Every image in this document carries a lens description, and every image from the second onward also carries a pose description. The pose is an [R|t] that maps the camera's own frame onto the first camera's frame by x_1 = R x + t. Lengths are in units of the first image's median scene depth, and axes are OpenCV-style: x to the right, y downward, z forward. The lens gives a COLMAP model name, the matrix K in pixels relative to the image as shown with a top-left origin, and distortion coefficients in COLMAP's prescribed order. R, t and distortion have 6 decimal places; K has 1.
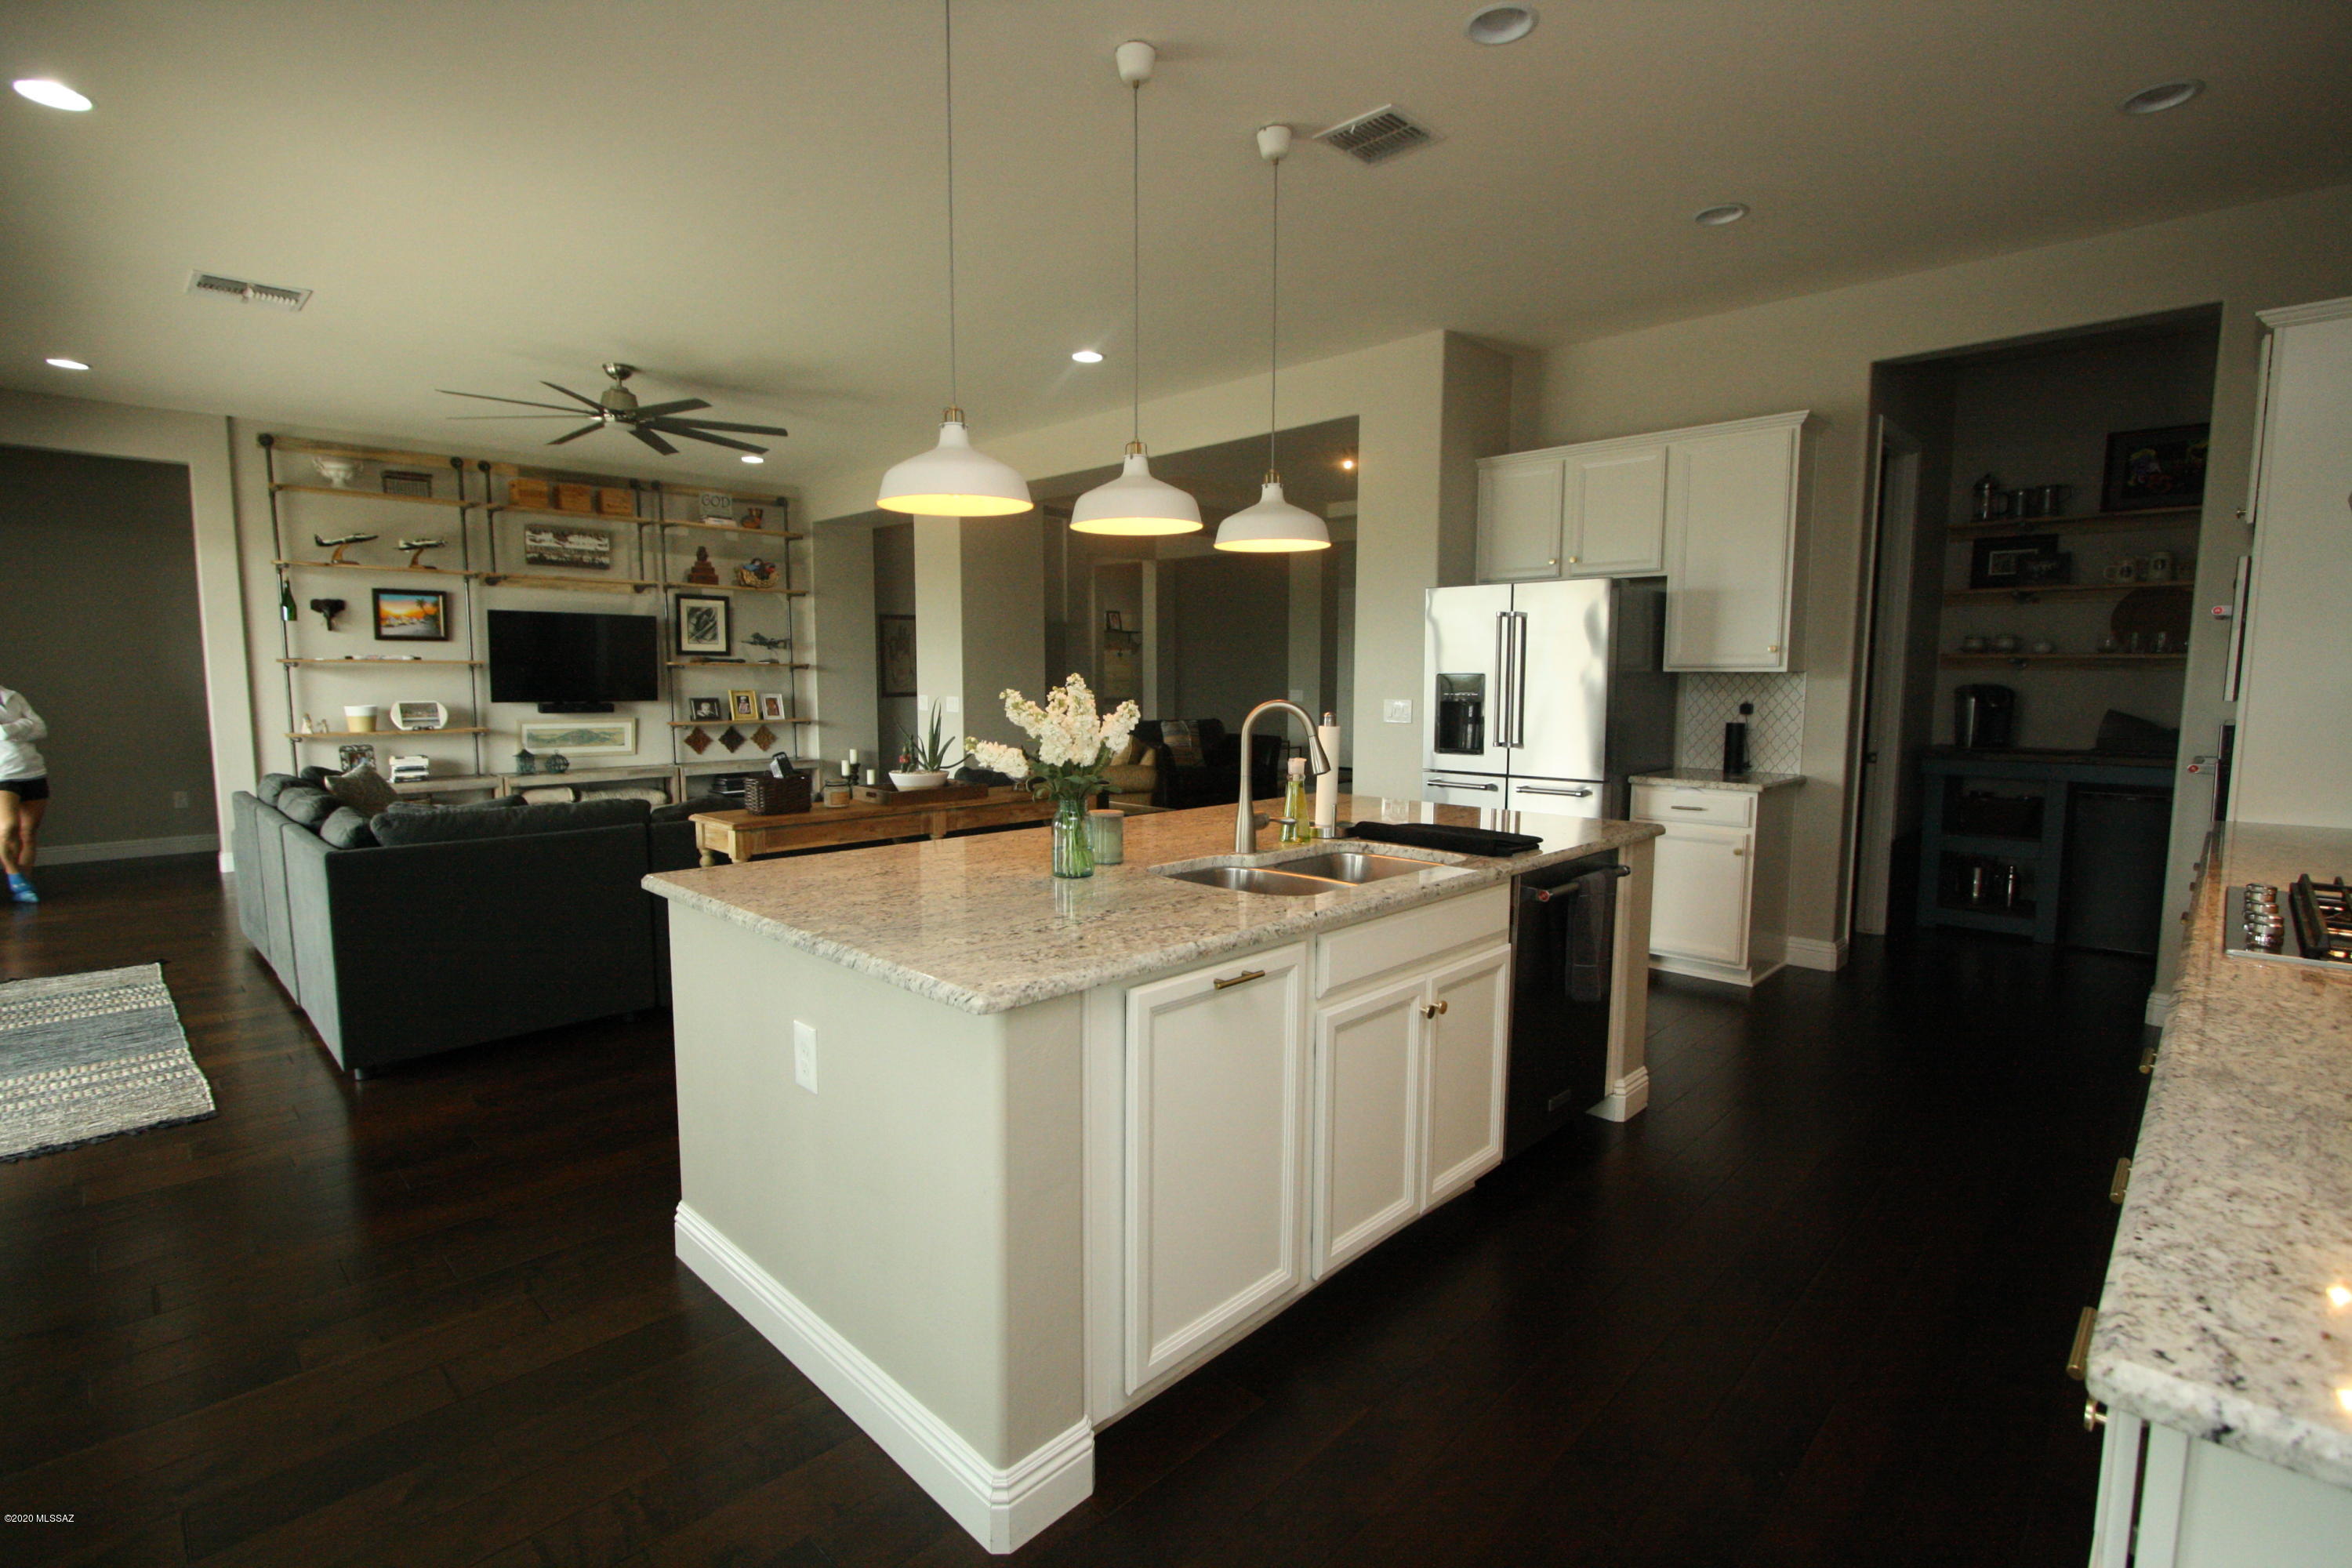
lens RADIAL K [[1096.6, 0, 1172.8], [0, 1096.6, 789.4], [0, 0, 1]] dist [-0.019100, -0.000190]
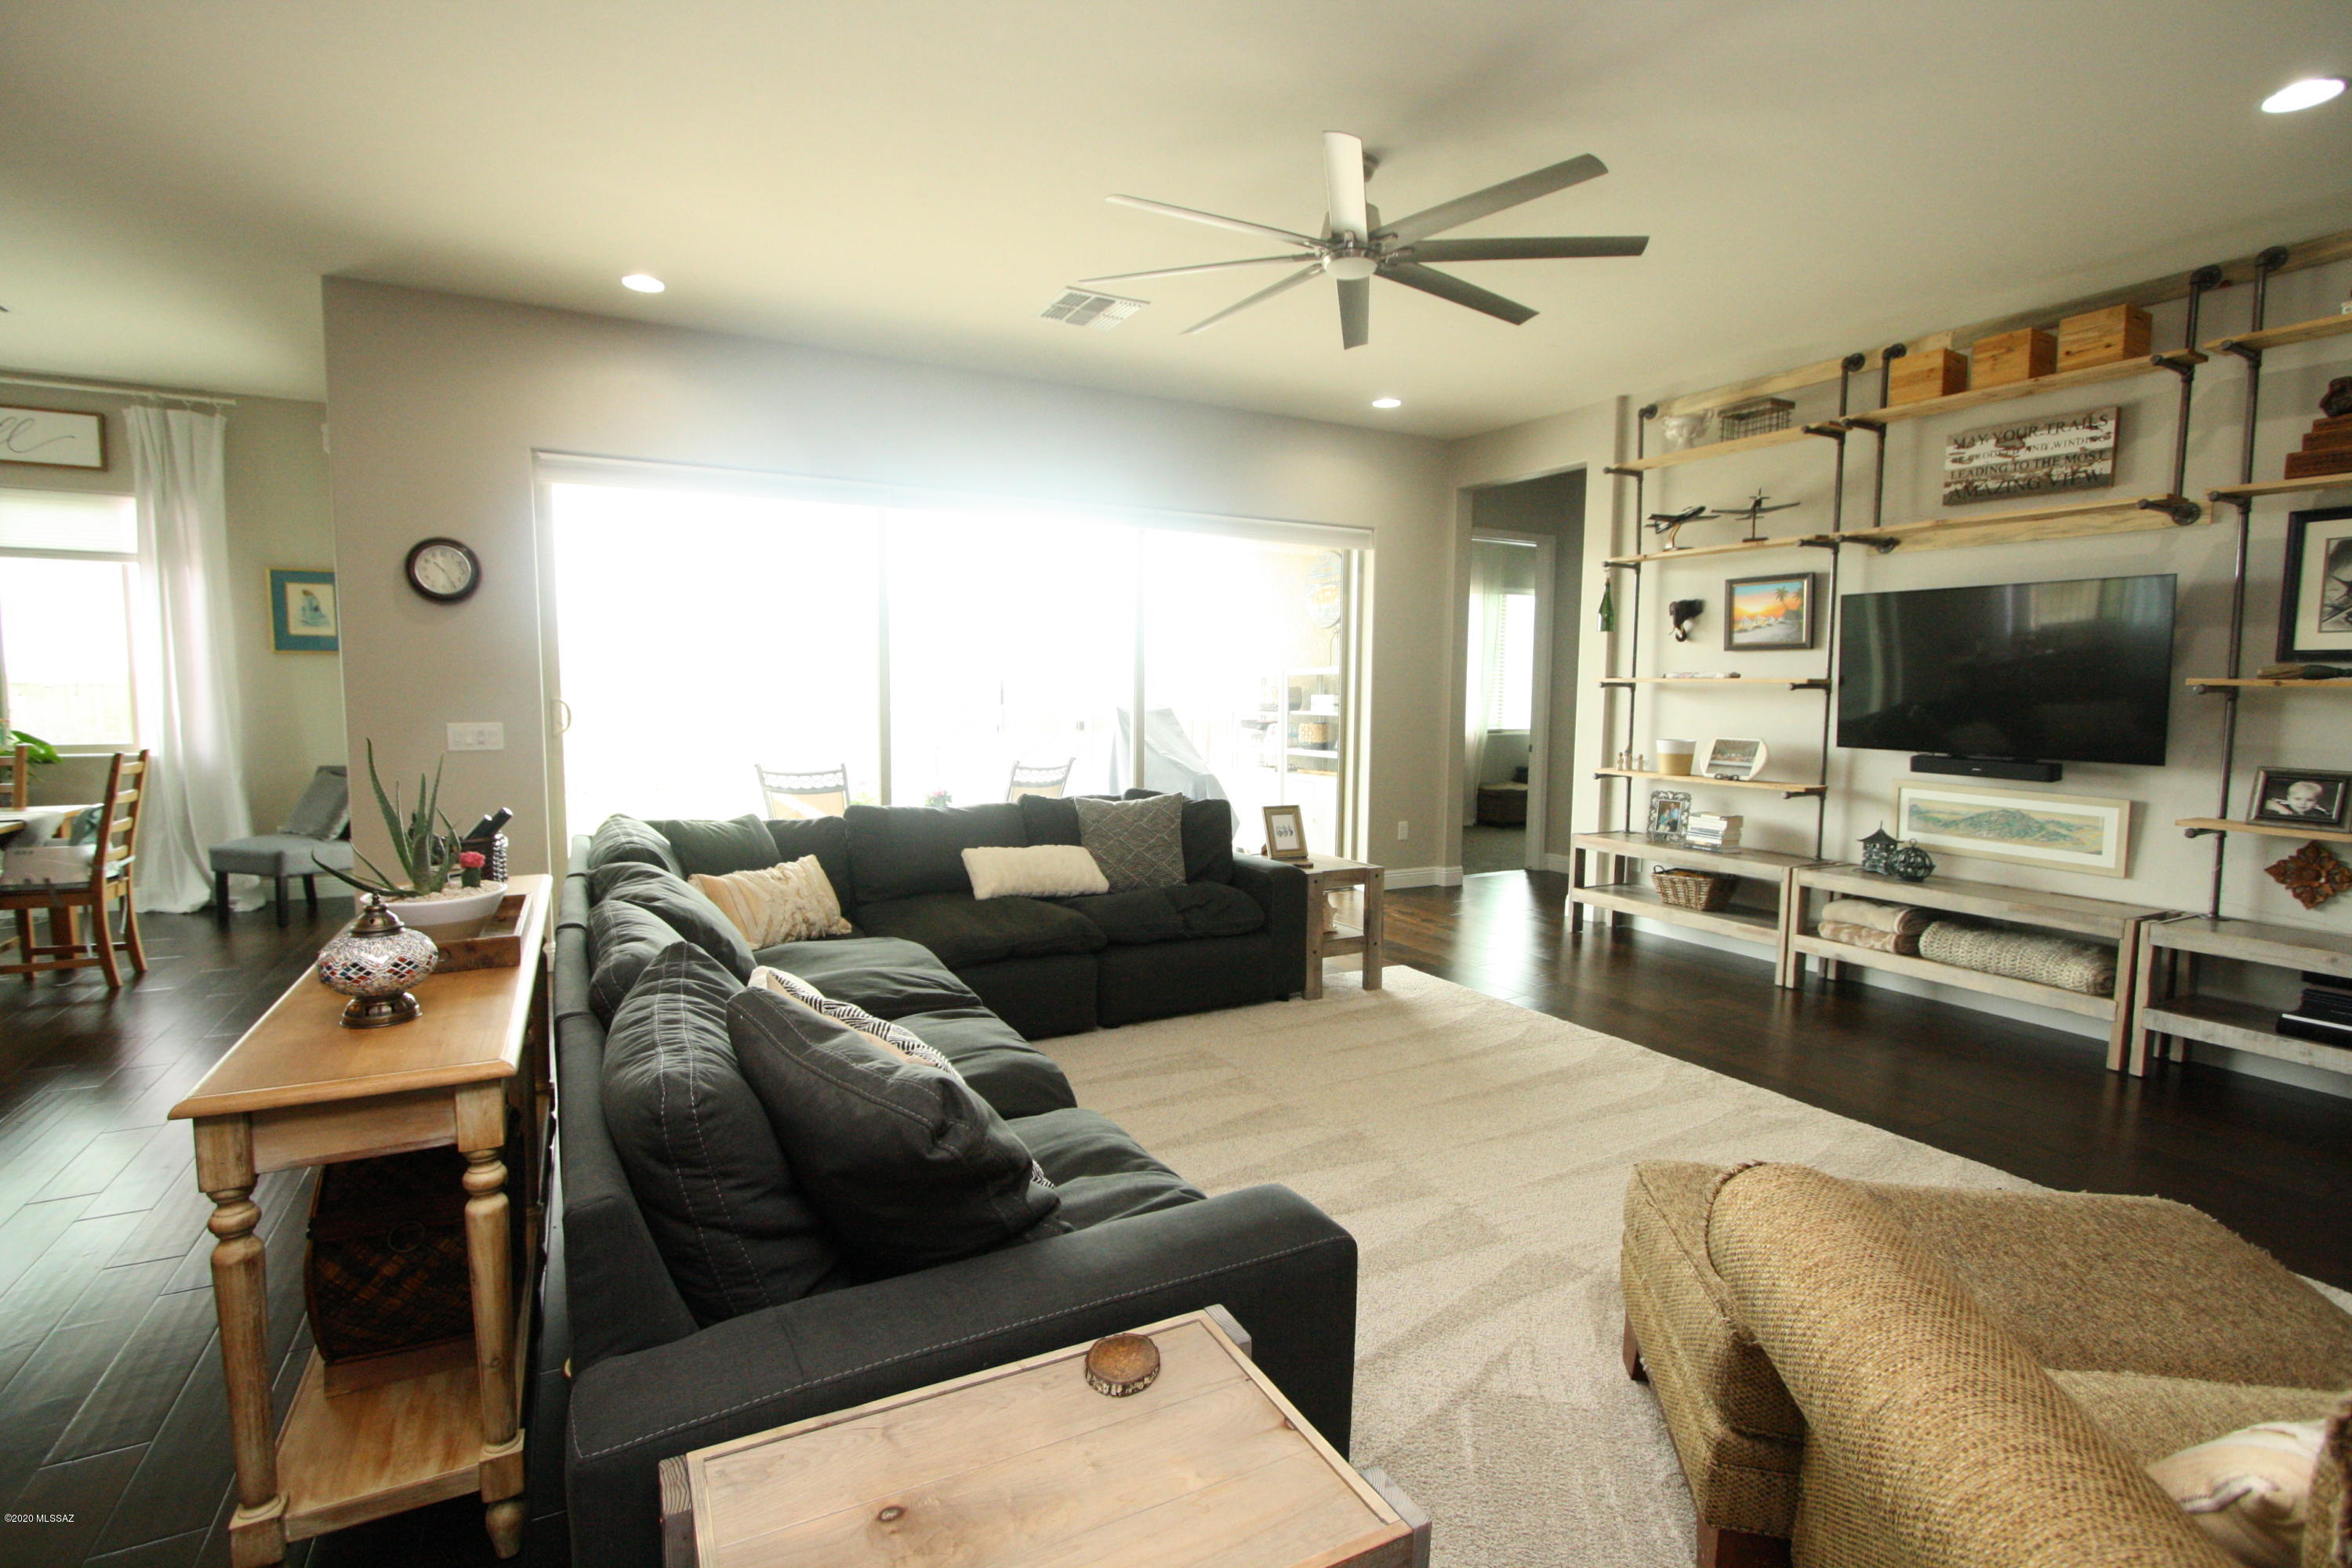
lens RADIAL K [[1096.6, 0, 1175.8], [0, 1096.6, 787.2], [0, 0, 1]] dist [-0.019100, -0.000190]
pose [[-0.302282, 0.083205, -0.949580, 0.068028], [-0.108454, 0.986712, 0.120983, -0.088625], [0.947029, 0.139556, -0.289241, 0.805662]]
